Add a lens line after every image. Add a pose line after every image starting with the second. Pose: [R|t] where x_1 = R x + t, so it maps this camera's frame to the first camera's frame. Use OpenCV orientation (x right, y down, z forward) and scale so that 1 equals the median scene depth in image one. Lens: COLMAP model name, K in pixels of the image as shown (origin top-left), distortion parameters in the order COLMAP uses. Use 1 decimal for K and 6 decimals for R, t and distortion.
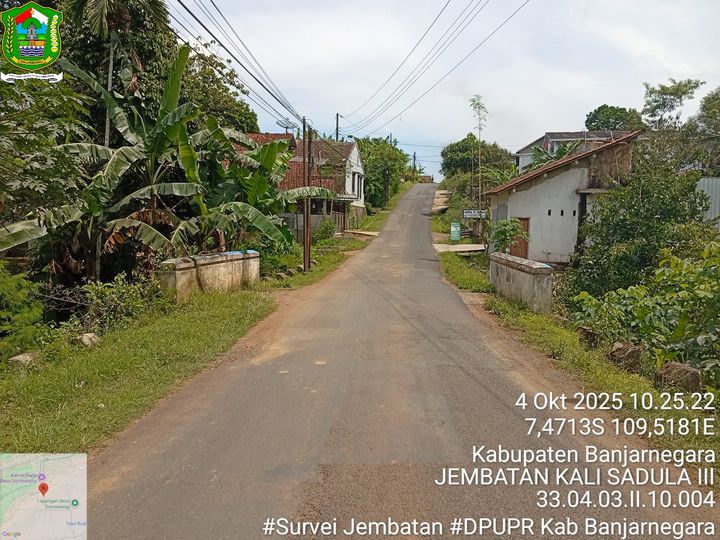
lens RADIAL K [[509.6, 0, 360.0], [0, 509.6, 270.0], [0, 0, 1]] dist [0.001632, 0.000289]
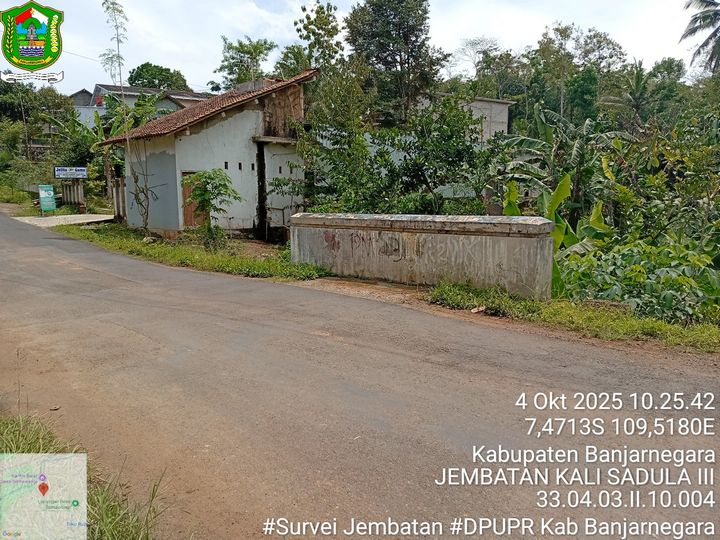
lens RADIAL K [[549.1, 0, 358.0], [0, 549.1, 269.7], [0, 0, 1]] dist [0.108636, -0.231615]
pose [[0.707710, -0.117959, 0.696586, -0.091081], [0.082807, 0.993017, 0.084026, -0.008343], [-0.701633, -0.001784, 0.712536, 0.245898]]
